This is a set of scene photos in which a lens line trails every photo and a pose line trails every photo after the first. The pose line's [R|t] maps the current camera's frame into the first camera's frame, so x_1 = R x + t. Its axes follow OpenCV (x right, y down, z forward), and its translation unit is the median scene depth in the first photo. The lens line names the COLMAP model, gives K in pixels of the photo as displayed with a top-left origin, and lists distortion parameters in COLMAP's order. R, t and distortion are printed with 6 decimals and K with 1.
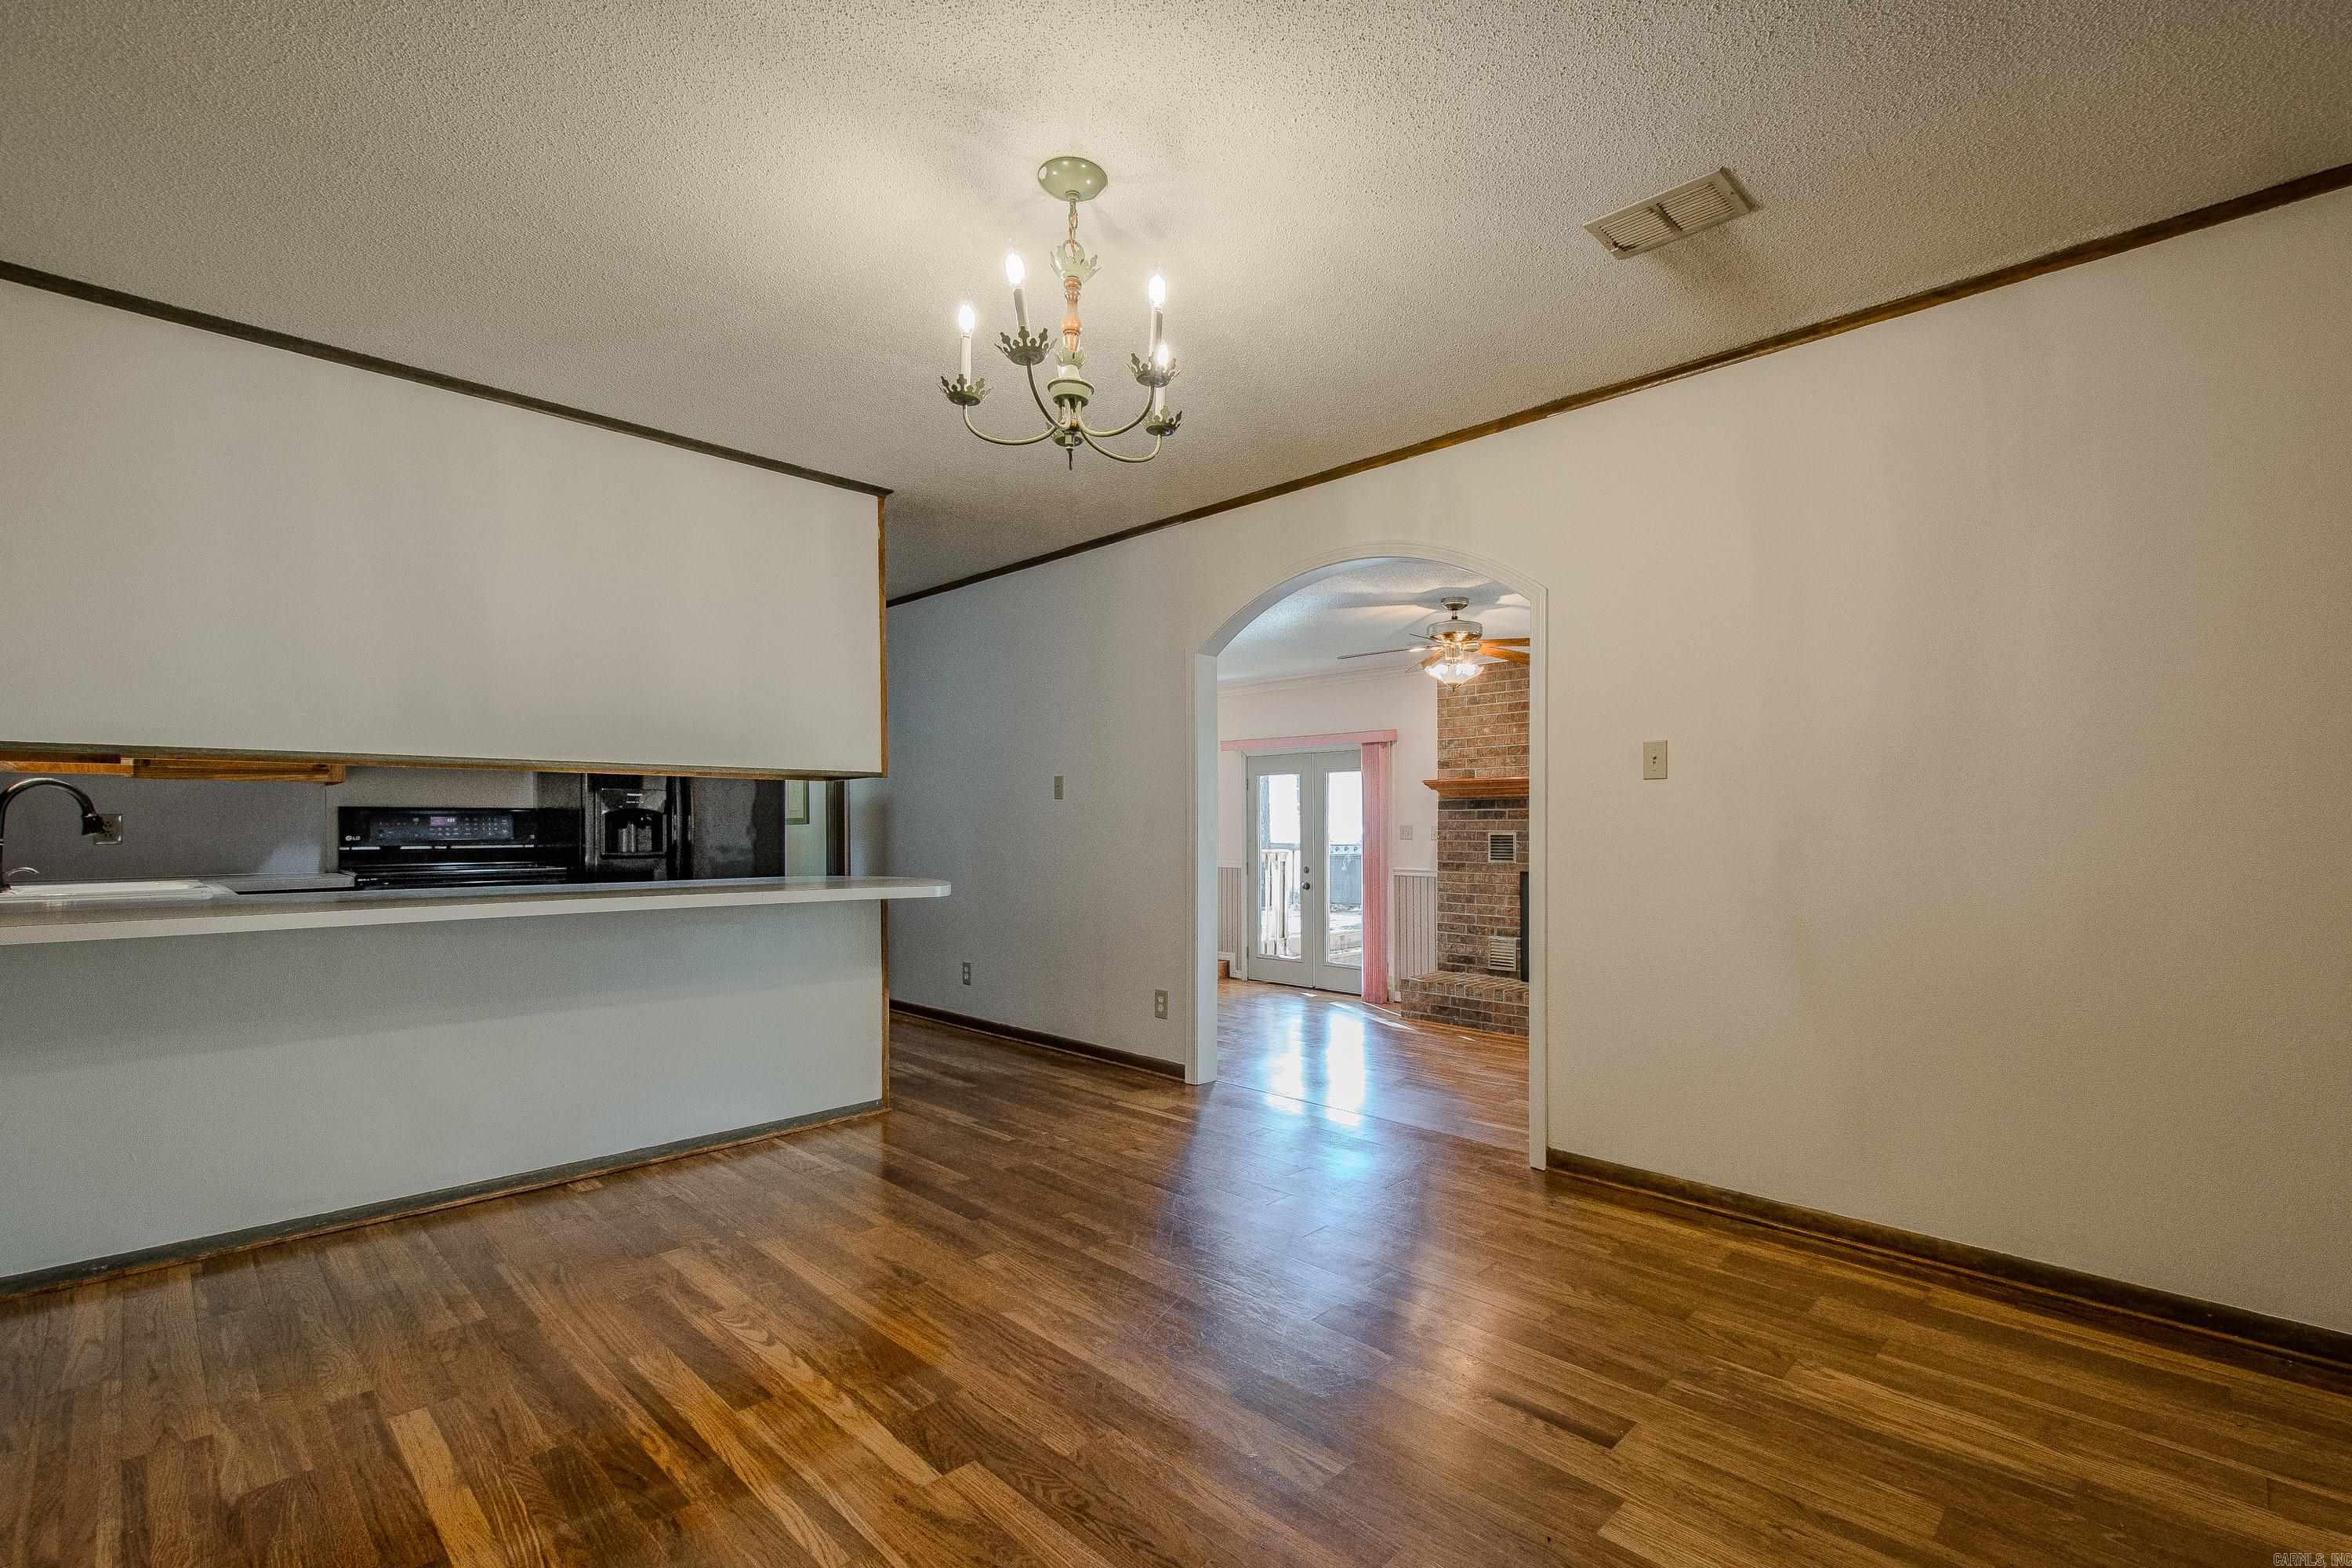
lens RADIAL K [[1044.0, 0, 1239.7], [0, 1044.0, 823.5], [0, 0, 1]] dist [0.020220, -0.007577]
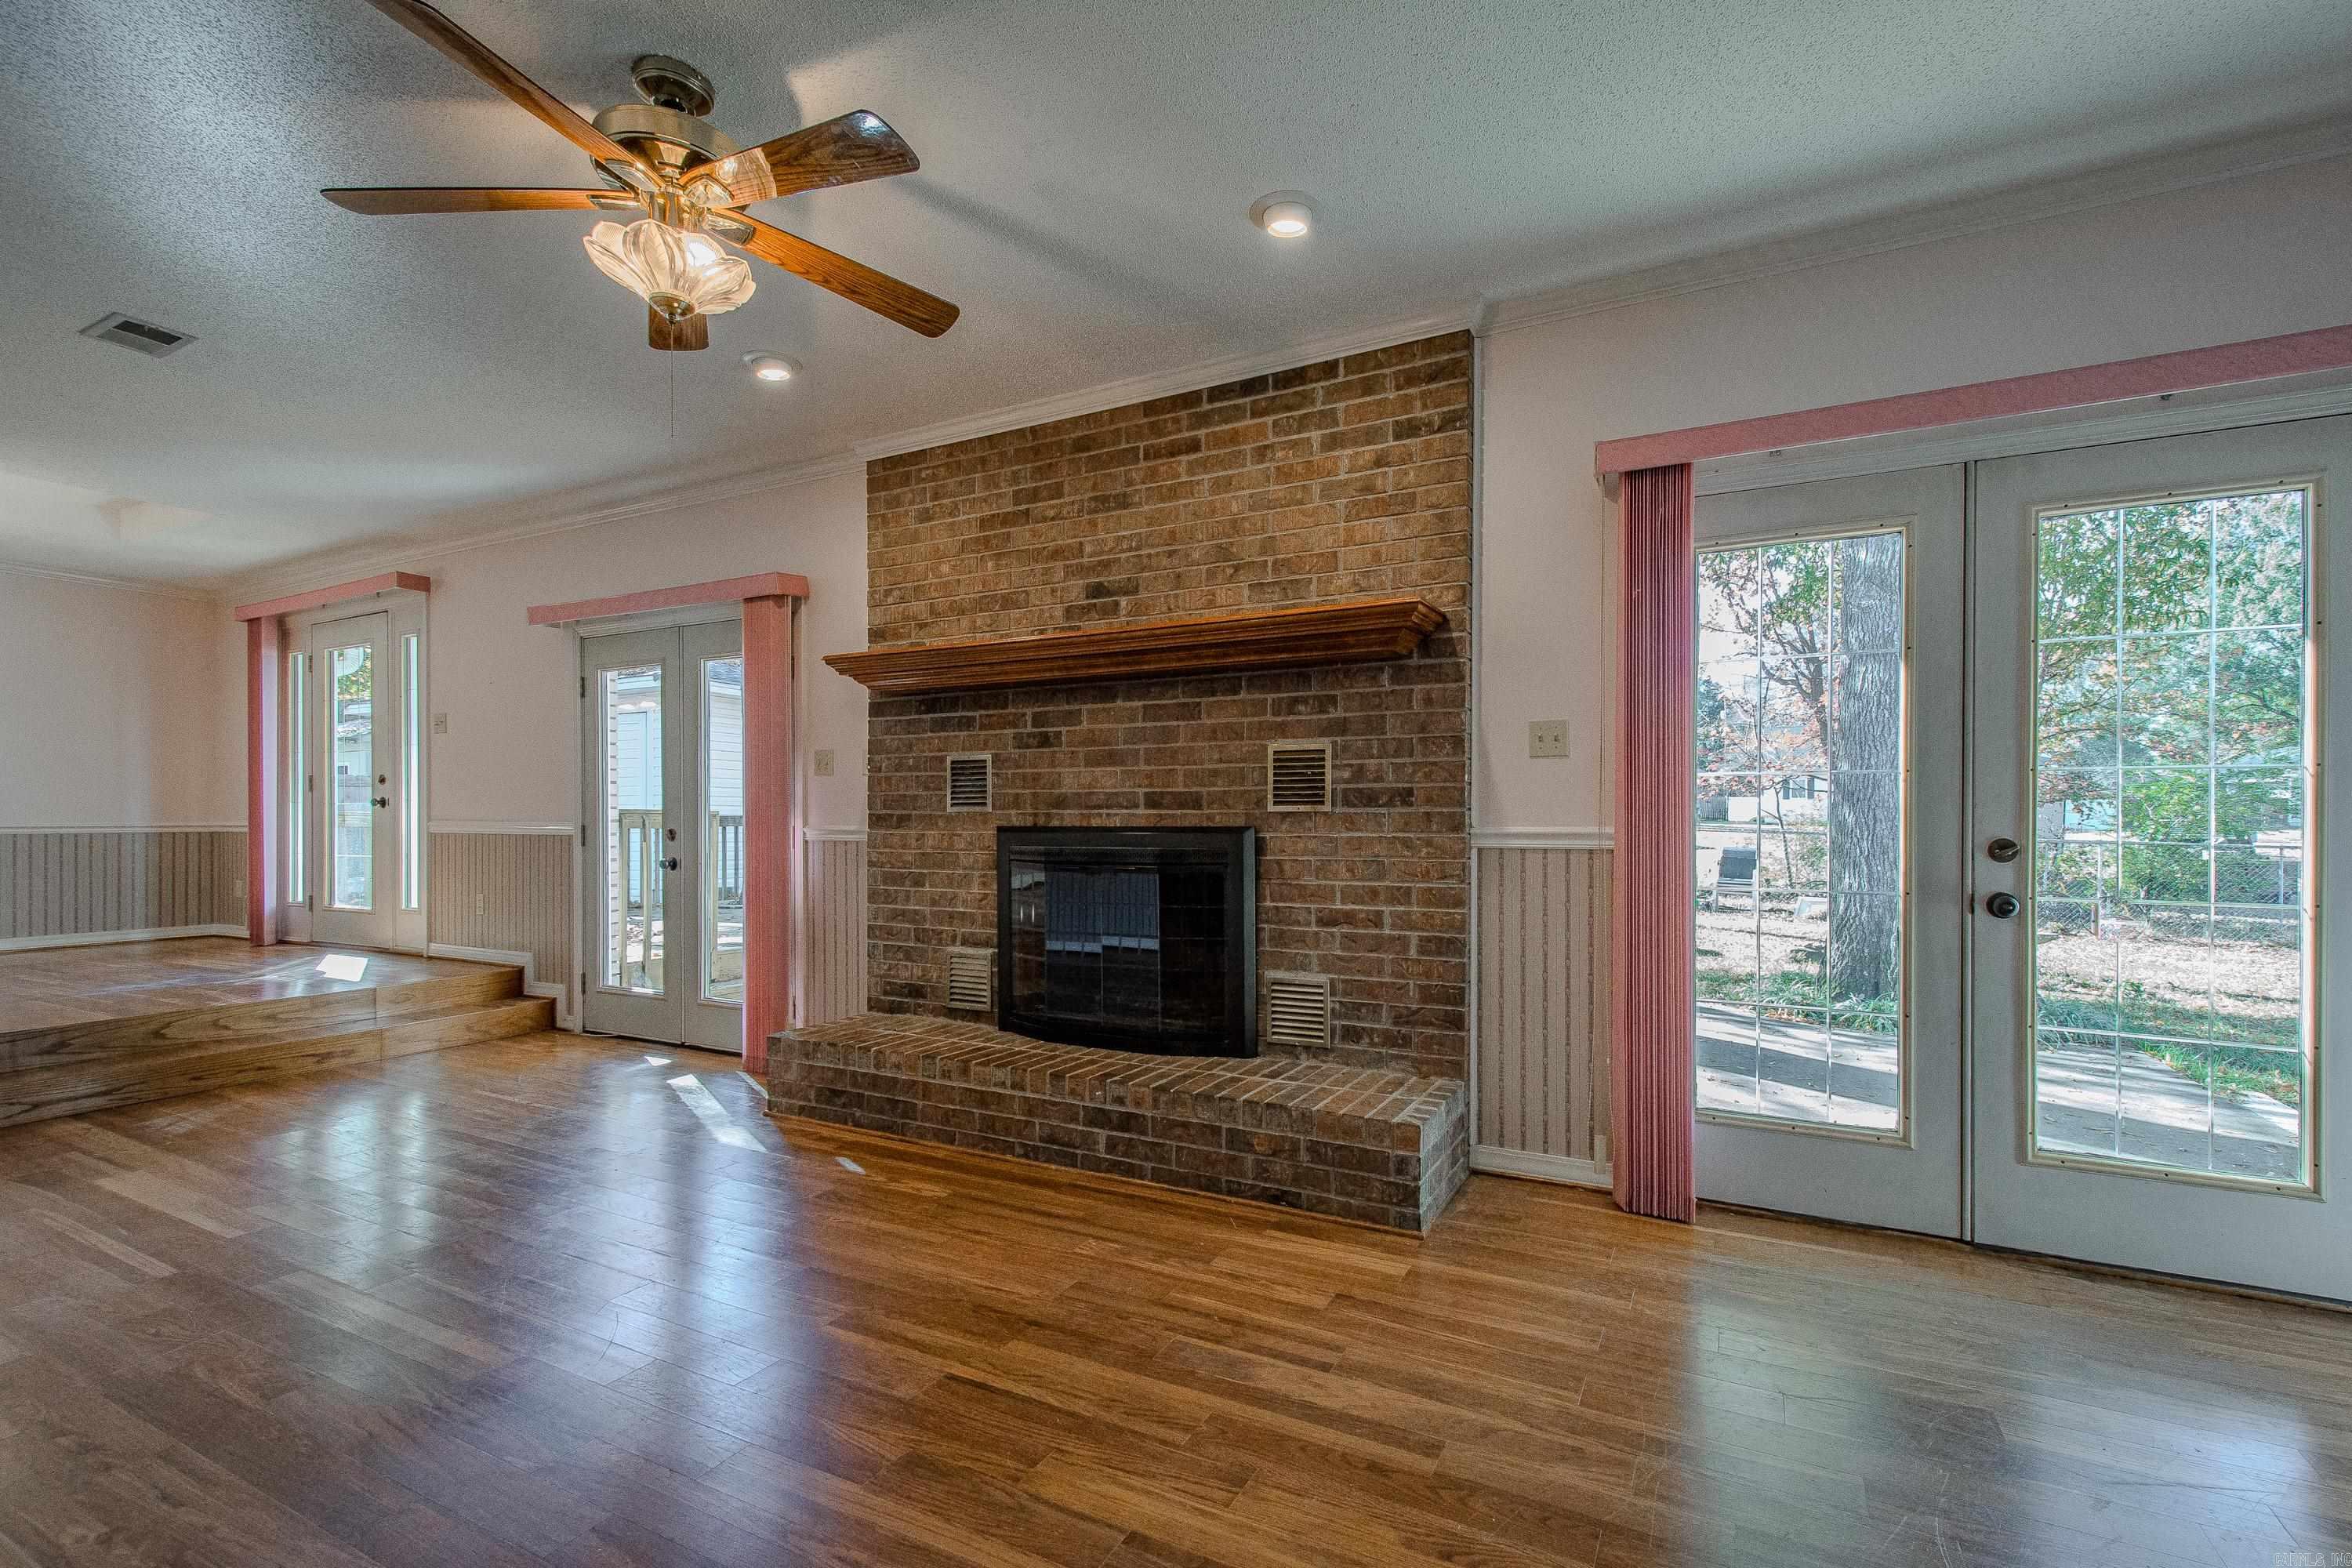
lens RADIAL K [[1044.0, 0, 1208.4], [0, 1044.0, 820.3], [0, 0, 1]] dist [0.020220, -0.007577]
pose [[0.963118, 0.000863, 0.269078, 0.367251], [-0.001918, 0.999991, 0.003659, 0.065445], [-0.269073, -0.004041, 0.963111, 0.727452]]
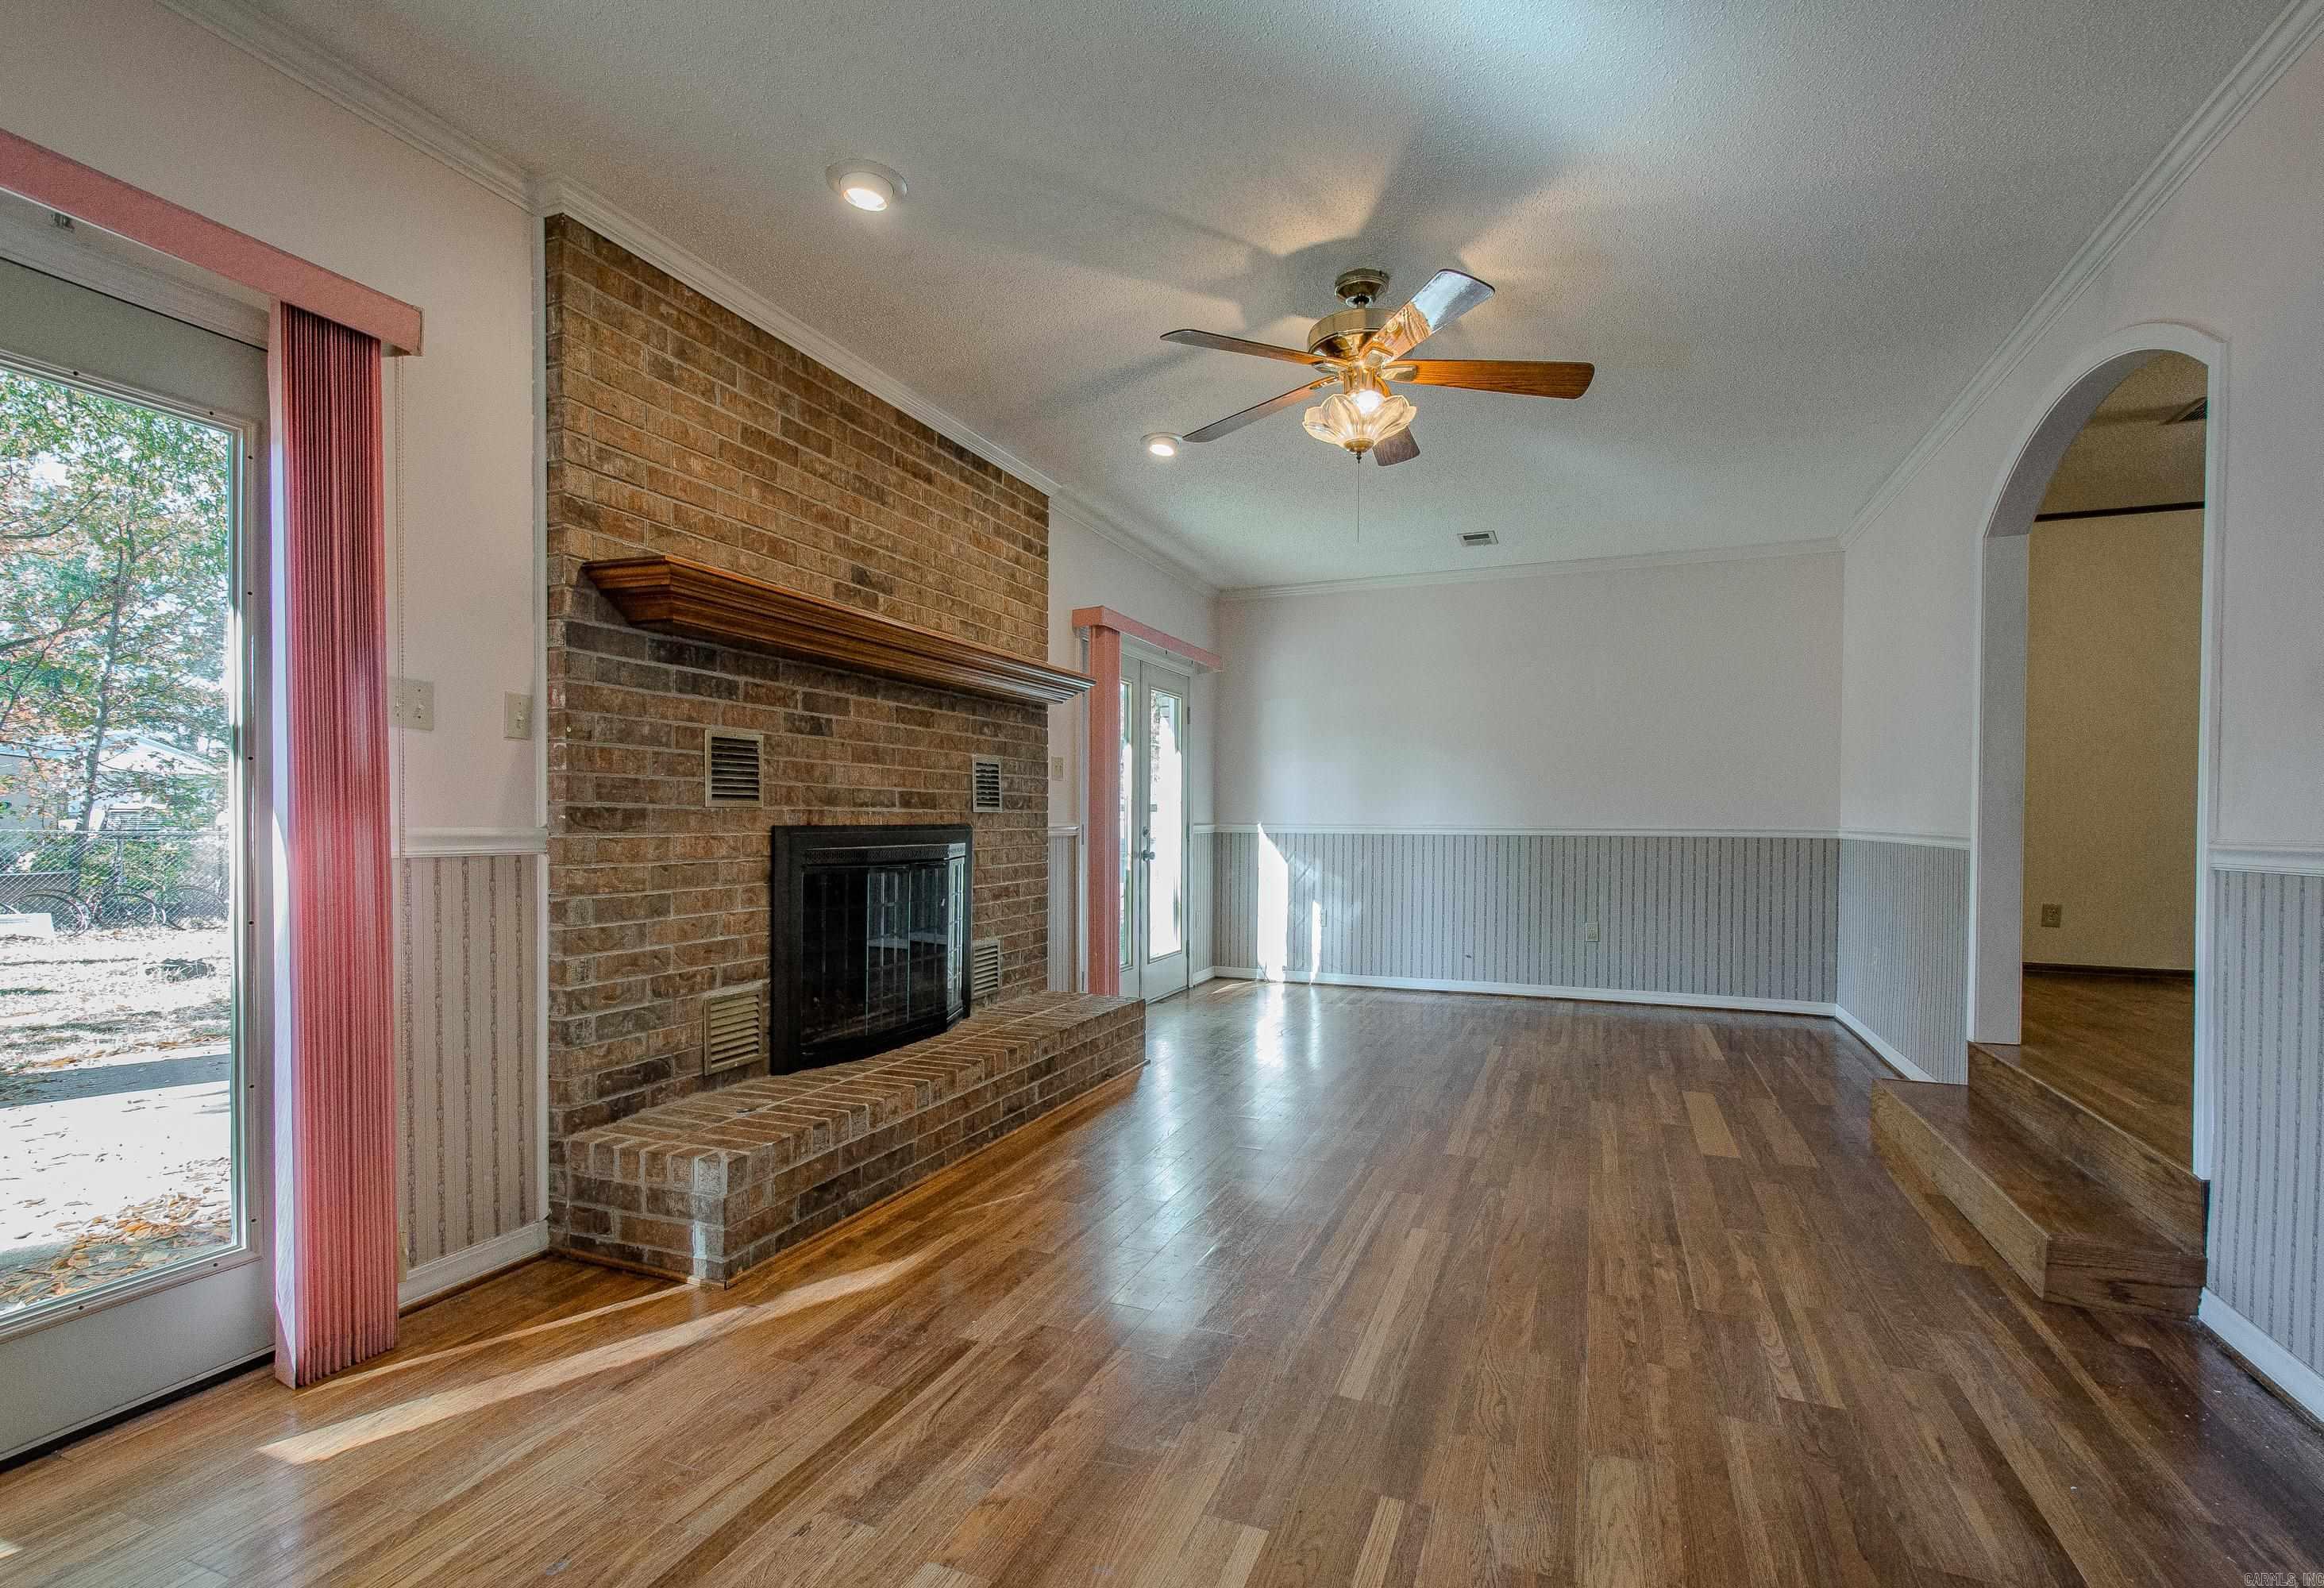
lens RADIAL K [[1063.3, 0, 1172.8], [0, 1063.3, 835.4], [0, 0, 1]] dist [0.018263, -0.003462]
pose [[-0.363683, -0.015328, 0.931397, -0.330410], [-0.006911, 0.999881, 0.013756, 0.068603], [-0.931497, -0.001434, -0.363745, 1.622034]]
